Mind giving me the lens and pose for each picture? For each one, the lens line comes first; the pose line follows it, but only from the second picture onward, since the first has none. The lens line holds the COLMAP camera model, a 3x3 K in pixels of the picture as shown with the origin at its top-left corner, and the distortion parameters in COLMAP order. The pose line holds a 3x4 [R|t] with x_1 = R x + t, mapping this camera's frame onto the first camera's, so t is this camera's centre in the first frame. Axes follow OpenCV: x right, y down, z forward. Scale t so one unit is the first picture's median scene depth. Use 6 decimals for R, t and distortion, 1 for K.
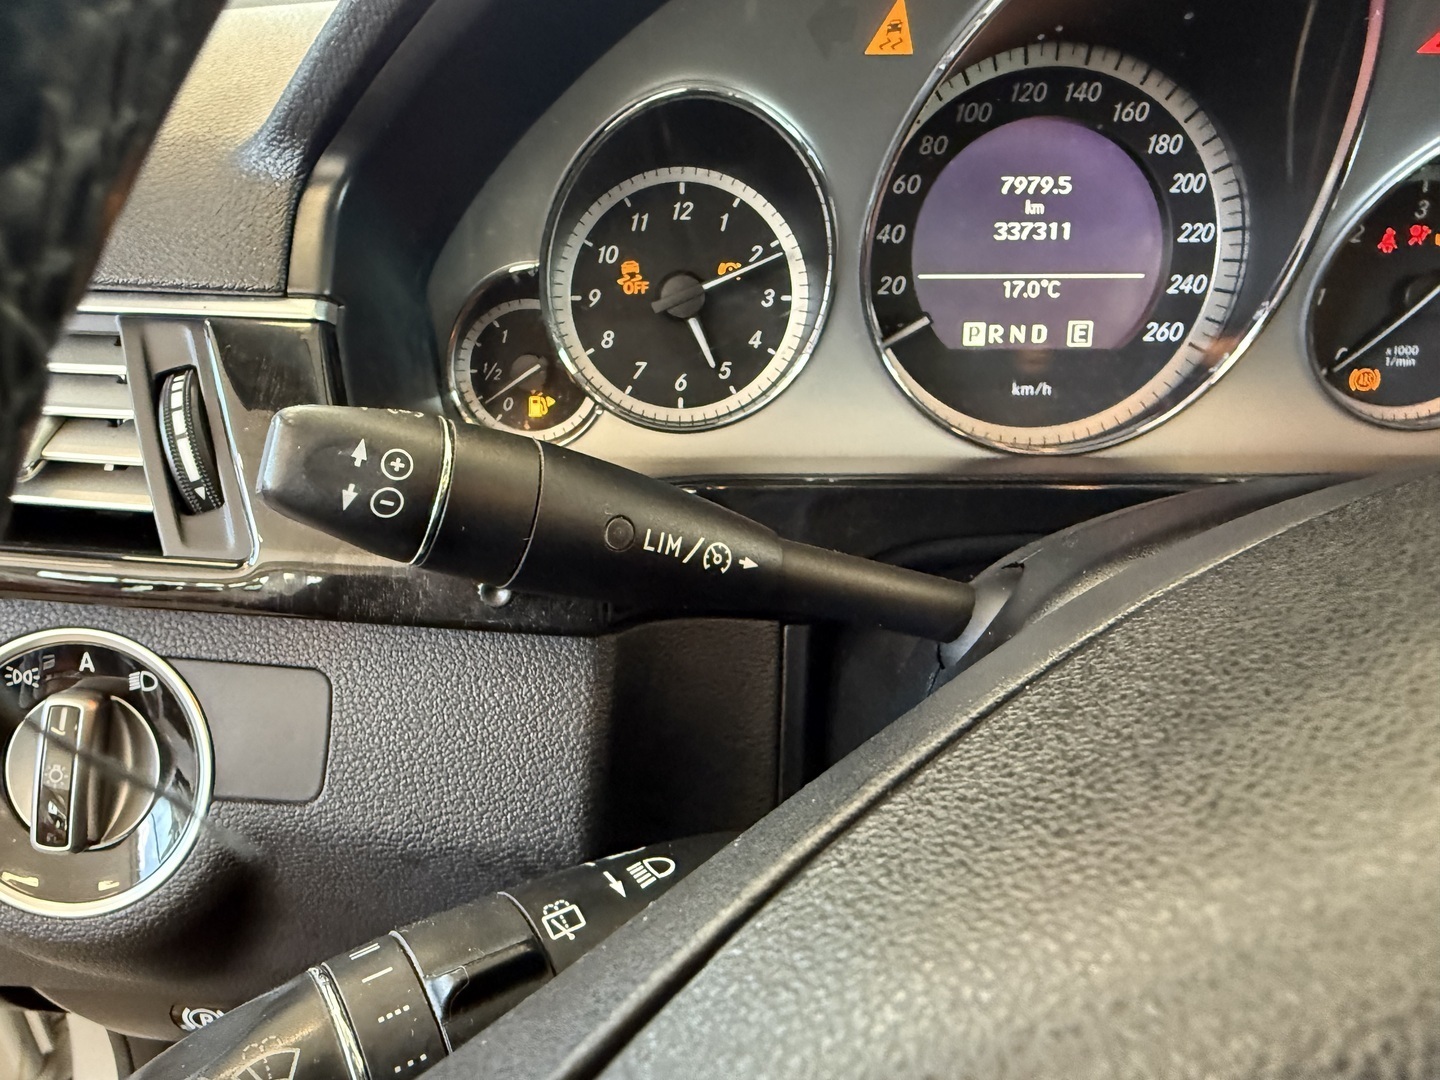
lens RADIAL K [[1029.5, 0, 646.5], [0, 1029.5, 542.1], [0, 0, 1]] dist [0.026317, -0.077482]
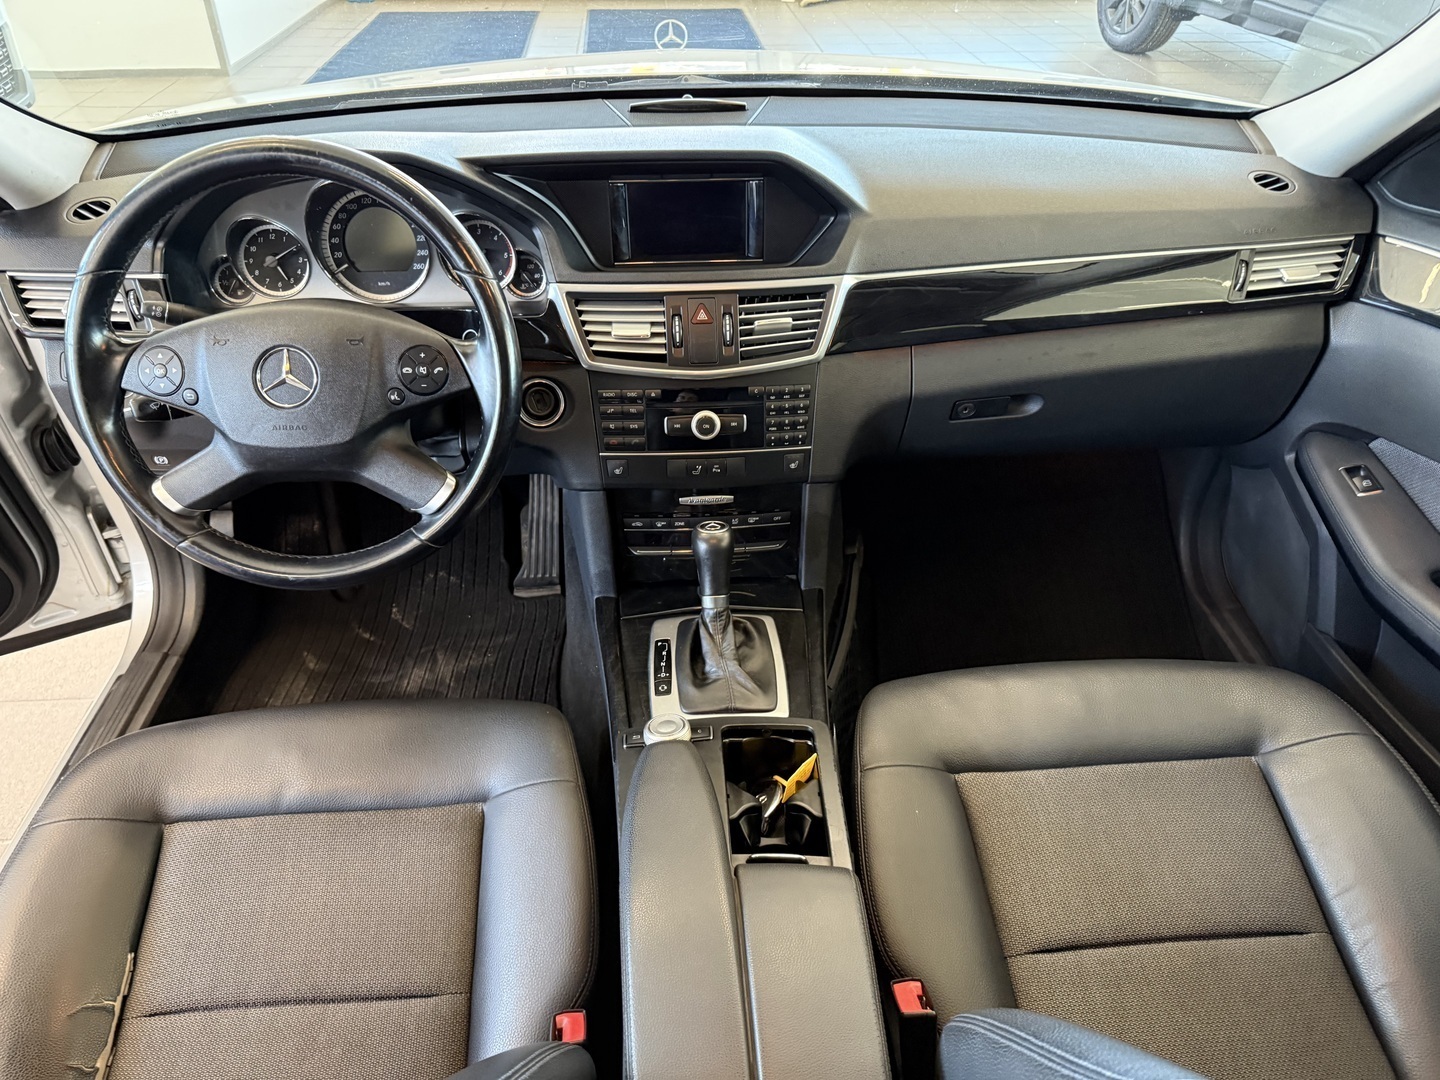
lens RADIAL K [[956.5, 0, 721.3], [0, 956.5, 549.5], [0, 0, 1]] dist [-0.034097, -0.003671]
pose [[0.996189, -0.034207, 0.080237, 1.290167], [0.020248, 0.985454, 0.168731, 0.230504], [-0.084841, -0.166463, 0.982391, -2.547137]]
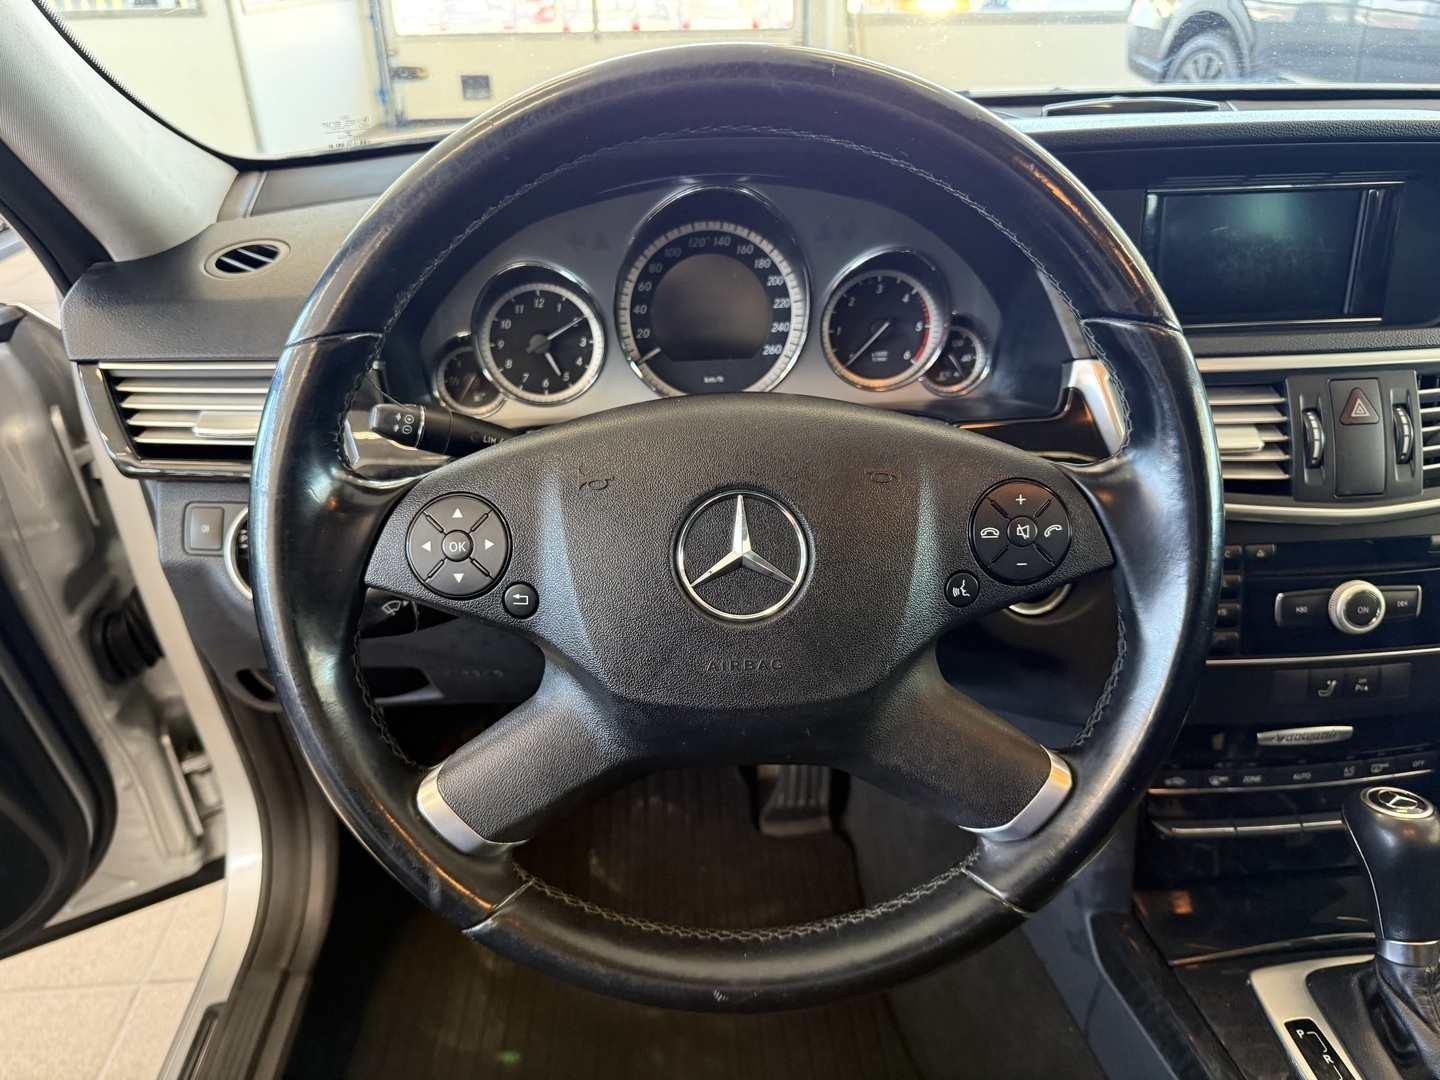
lens RADIAL K [[1013.3, 0, 720.0], [0, 1013.3, 540.0], [0, 0, 1]] dist [0.010007, -0.040583]
pose [[0.997643, -0.048281, 0.048762, 0.282306], [0.046984, 0.998520, 0.027407, 0.130031], [-0.050013, -0.025051, 0.998434, -1.130874]]
